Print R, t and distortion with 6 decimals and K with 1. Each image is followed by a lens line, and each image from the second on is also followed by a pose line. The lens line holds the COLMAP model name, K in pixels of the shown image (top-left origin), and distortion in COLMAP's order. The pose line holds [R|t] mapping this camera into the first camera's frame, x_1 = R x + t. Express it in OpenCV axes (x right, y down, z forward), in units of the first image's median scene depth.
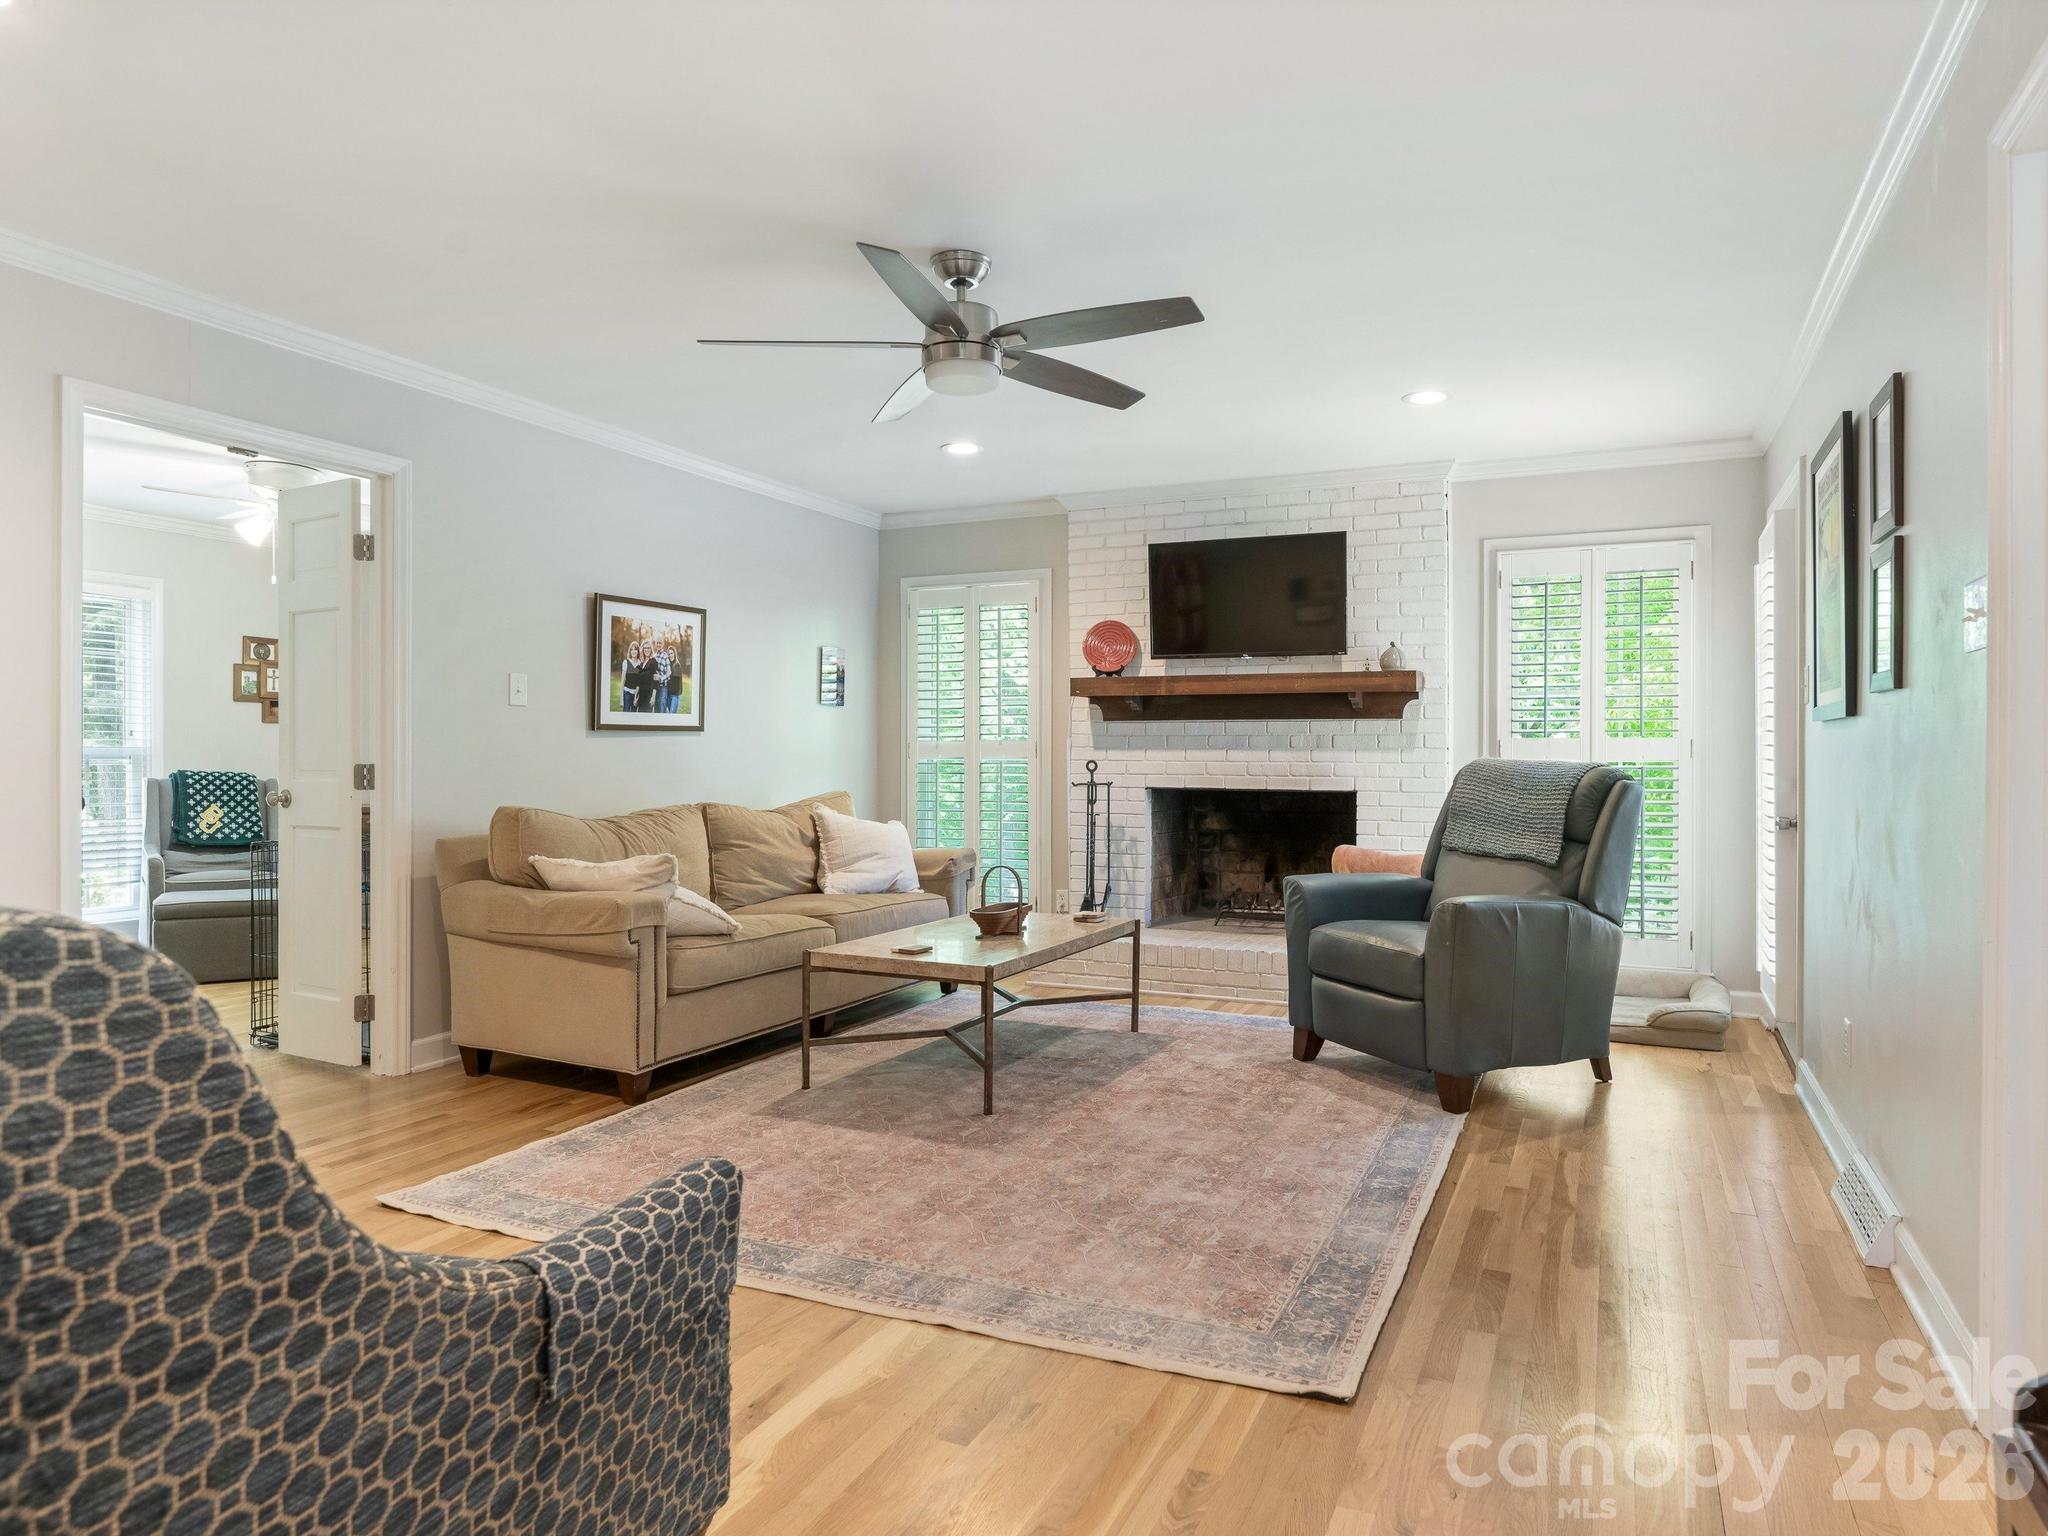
lens RADIAL K [[1233.4, 0, 1022.7], [0, 1233.4, 769.7], [0, 0, 1]] dist [-0.004815, -0.002946]
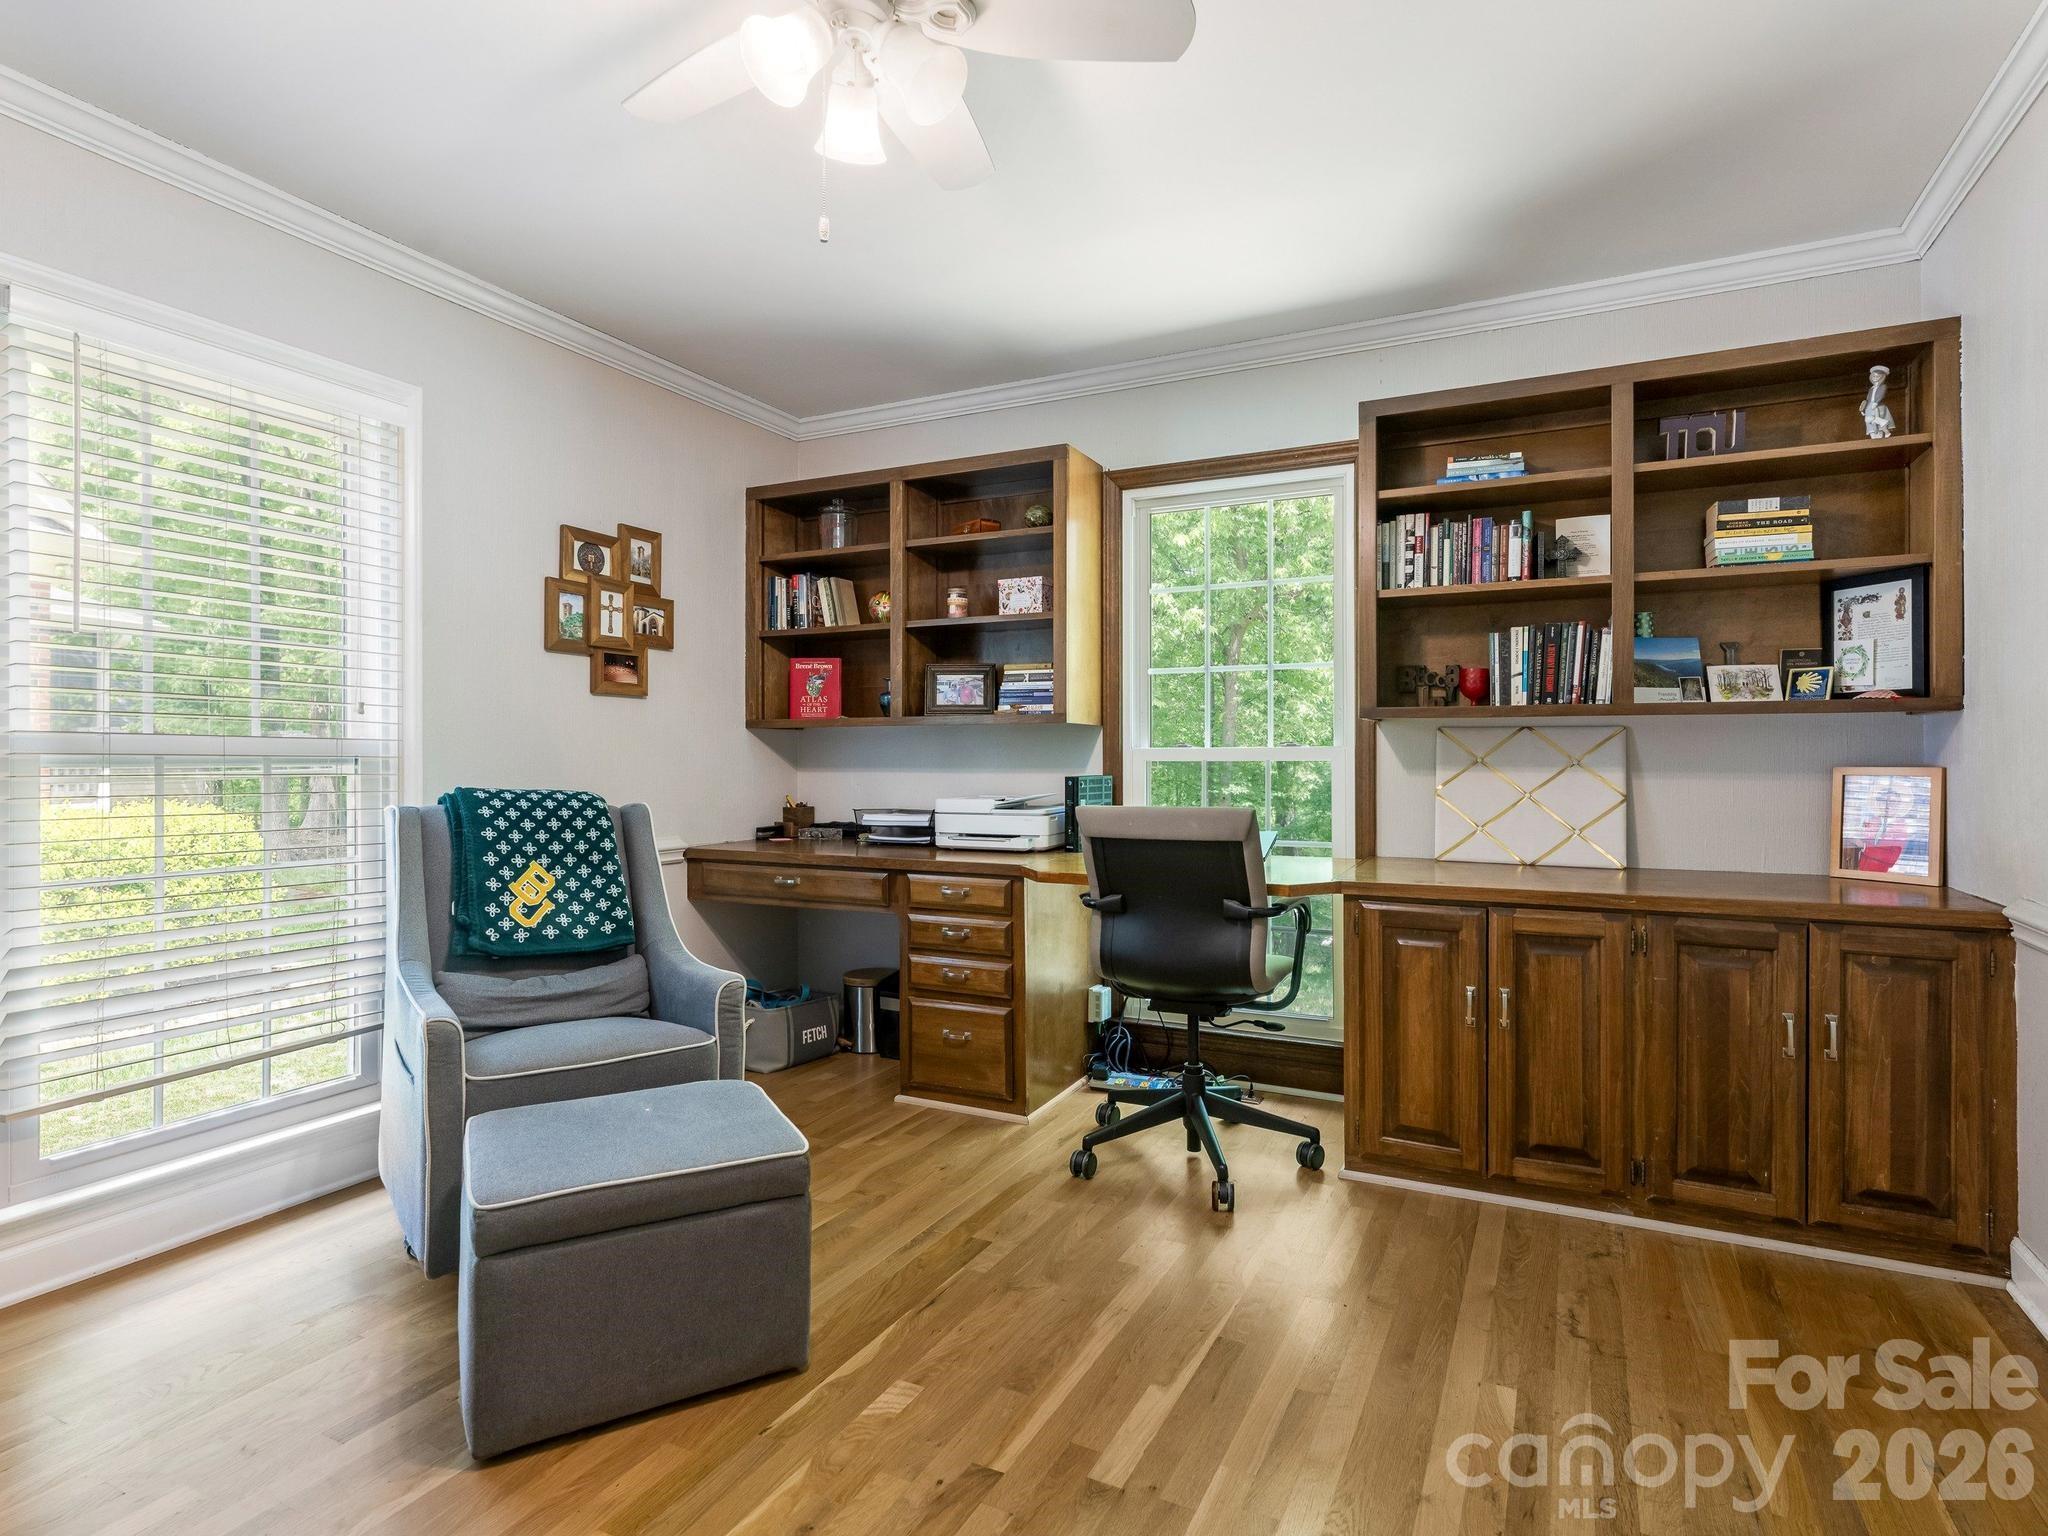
lens RADIAL K [[1075.8, 0, 1023.4], [0, 1075.8, 761.0], [0, 0, 1]] dist [0.005007, 0.000600]
pose [[0.999807, -0.002038, -0.019551, -0.467239], [0.001816, 0.999934, -0.011367, -0.004872], [0.019573, 0.011329, 0.999744, 0.600224]]
